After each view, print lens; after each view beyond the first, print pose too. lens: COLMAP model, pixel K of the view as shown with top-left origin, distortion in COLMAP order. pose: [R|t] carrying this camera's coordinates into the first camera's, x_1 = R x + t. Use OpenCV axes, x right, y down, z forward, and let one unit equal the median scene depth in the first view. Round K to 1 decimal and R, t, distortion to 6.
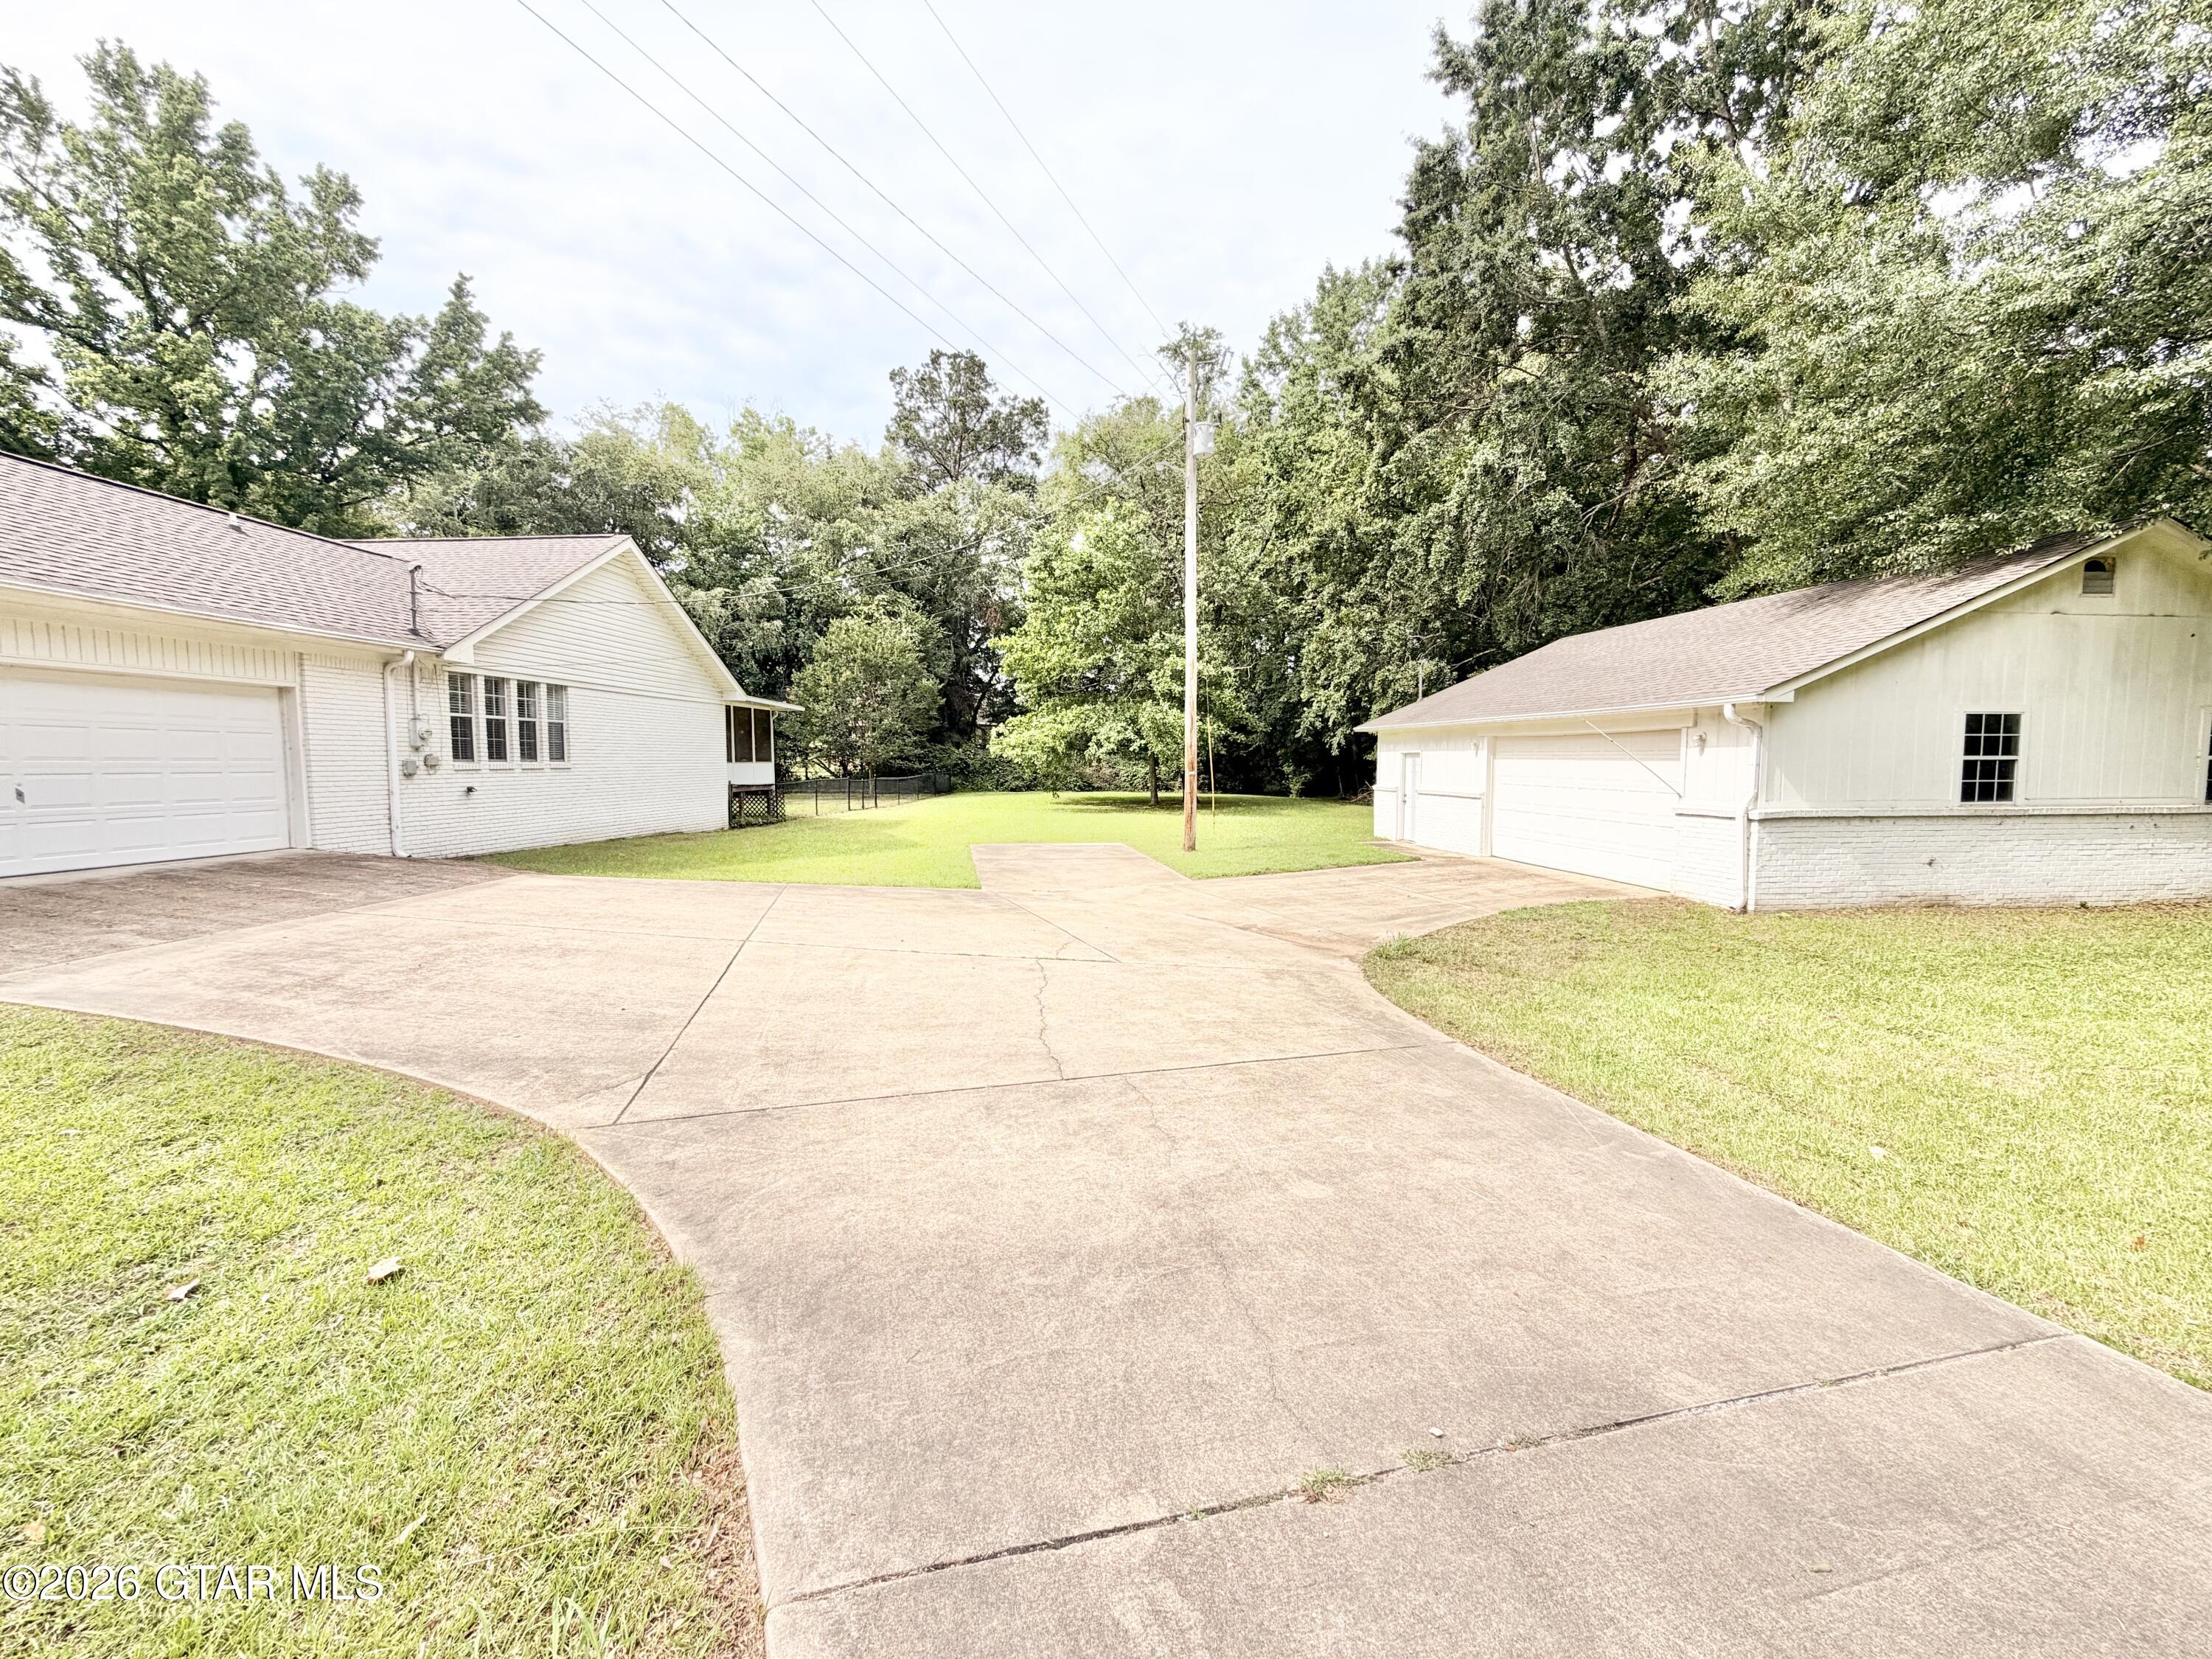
lens RADIAL K [[889.2, 0, 1106.0], [0, 889.2, 829.5], [0, 0, 1]] dist [-0.000539, -0.000058]
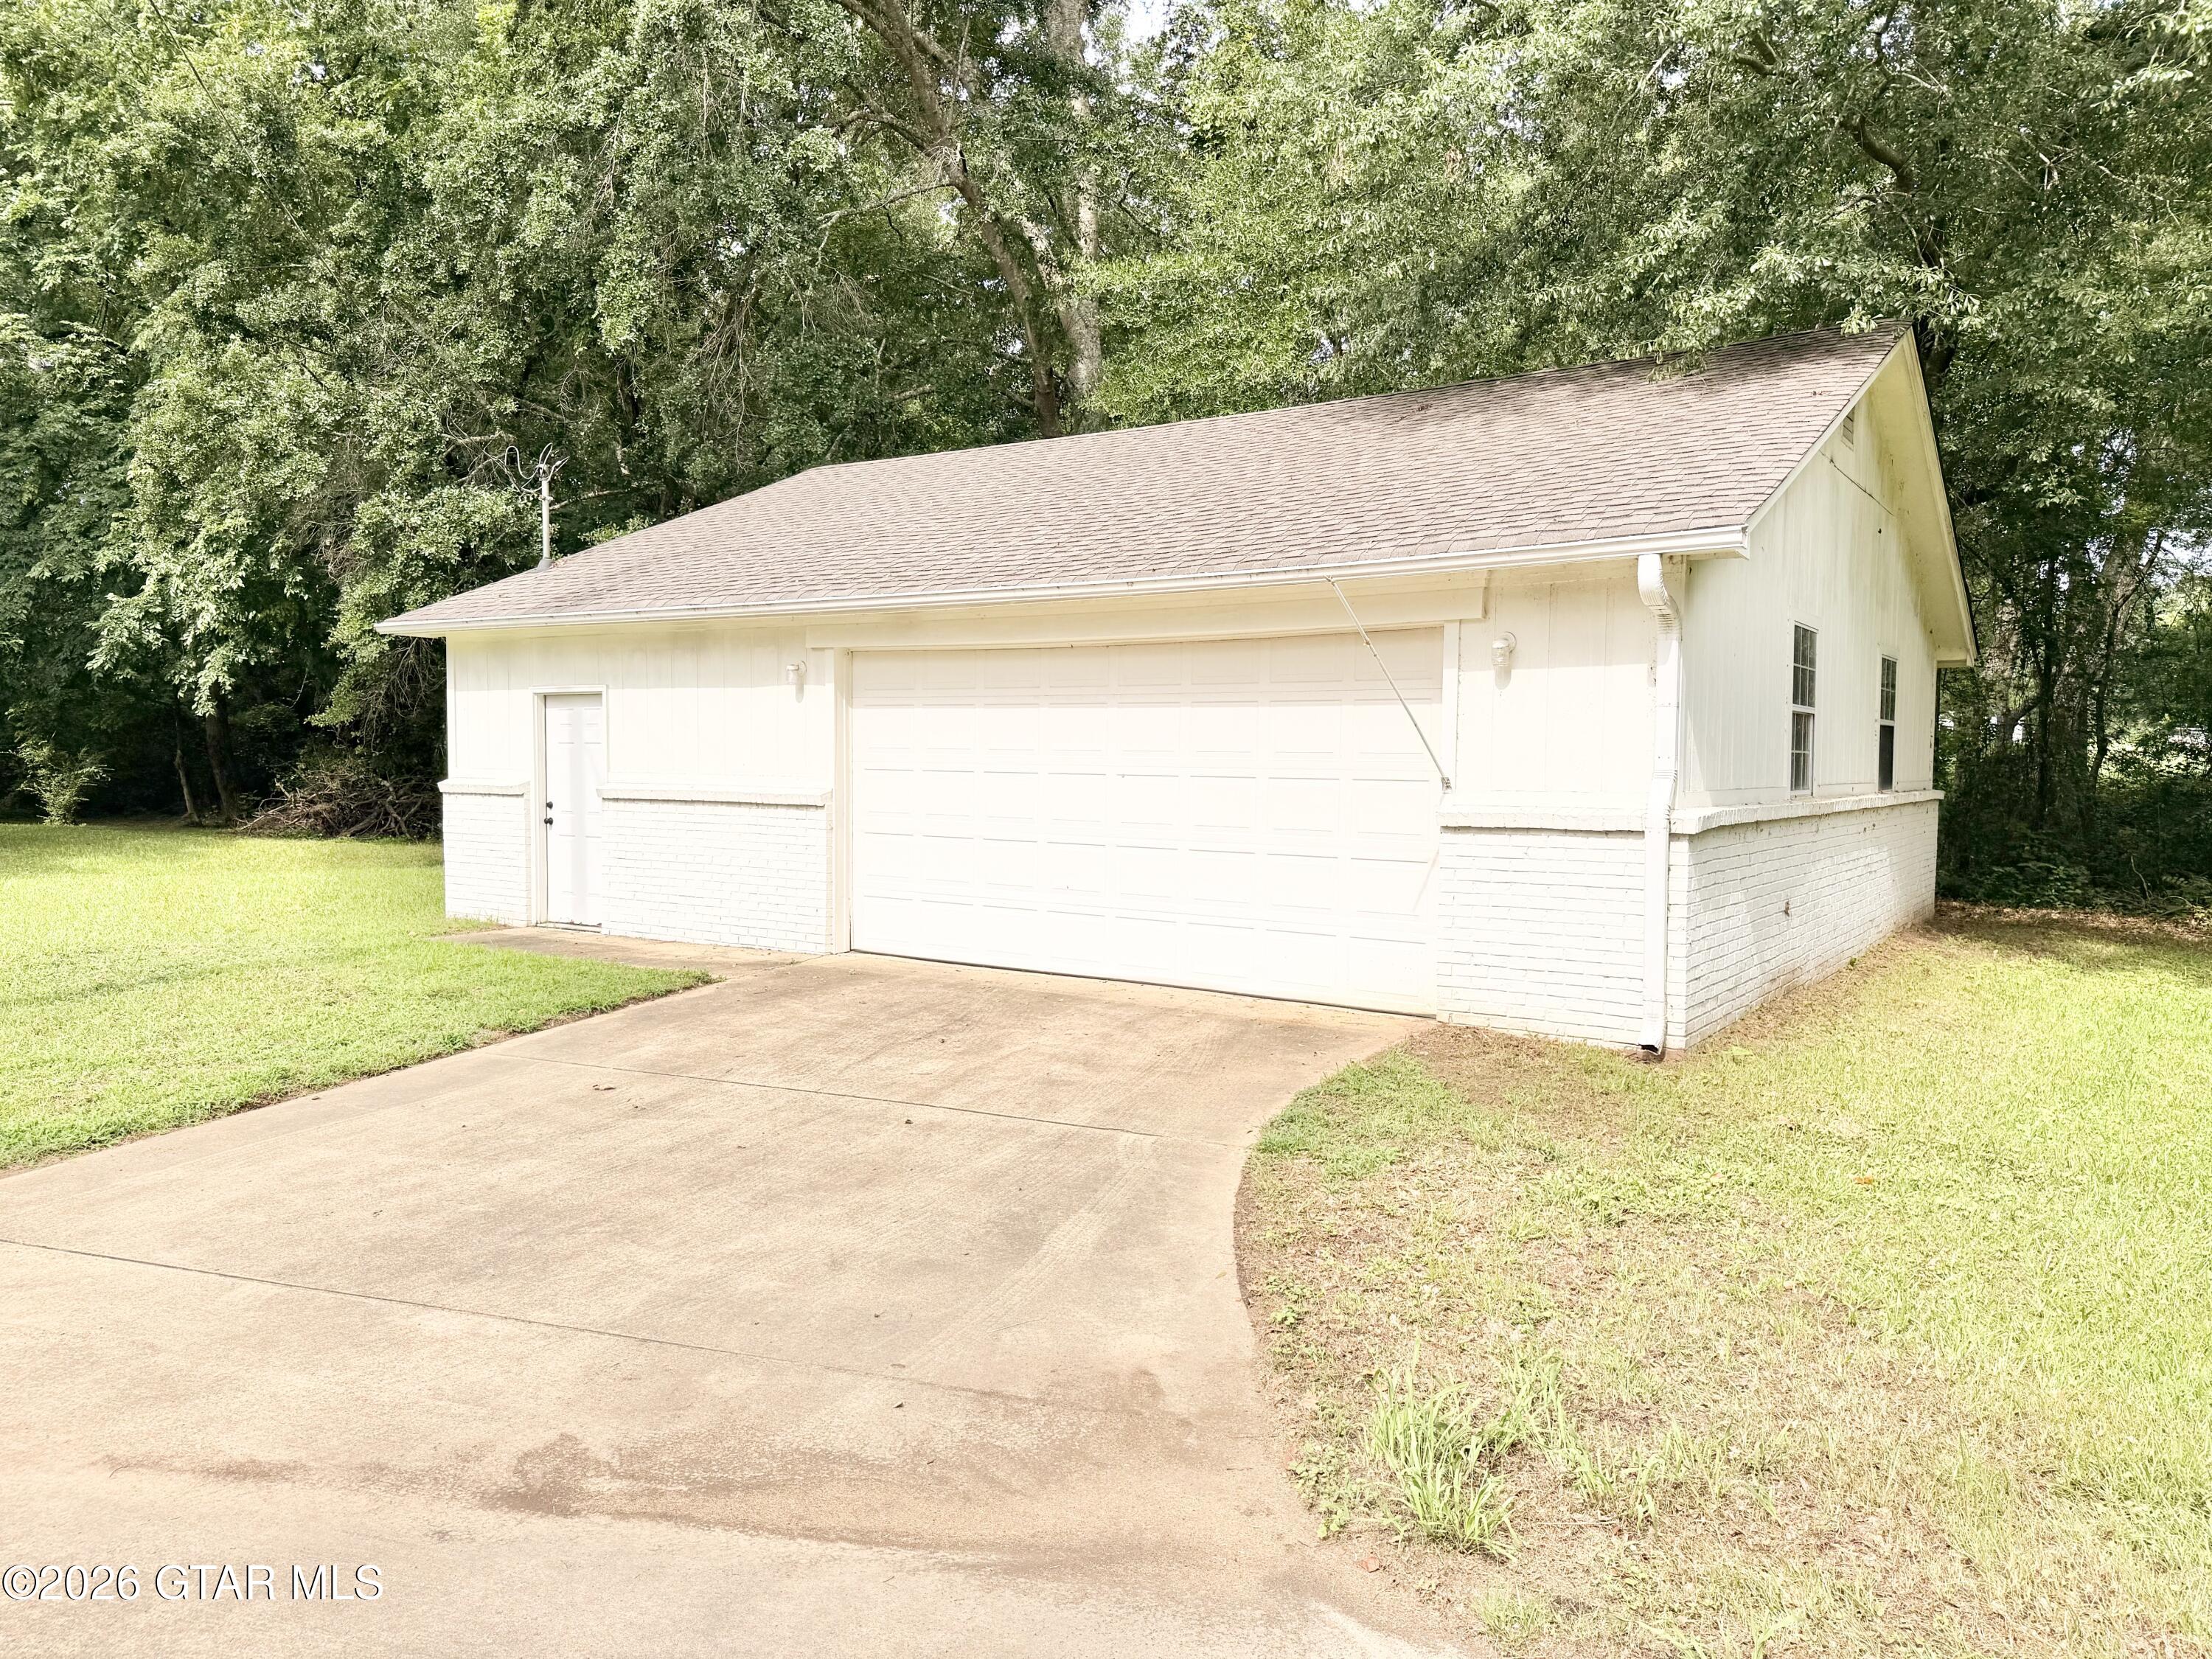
lens RADIAL K [[1509.9, 0, 1106.0], [0, 1509.9, 829.5], [0, 0, 1]] dist [-0.010582, -0.006547]
pose [[0.645858, -0.041919, 0.762306, -0.001631], [0.058837, 0.998255, 0.005044, -0.015342], [-0.761187, 0.041594, 0.647197, 0.345106]]
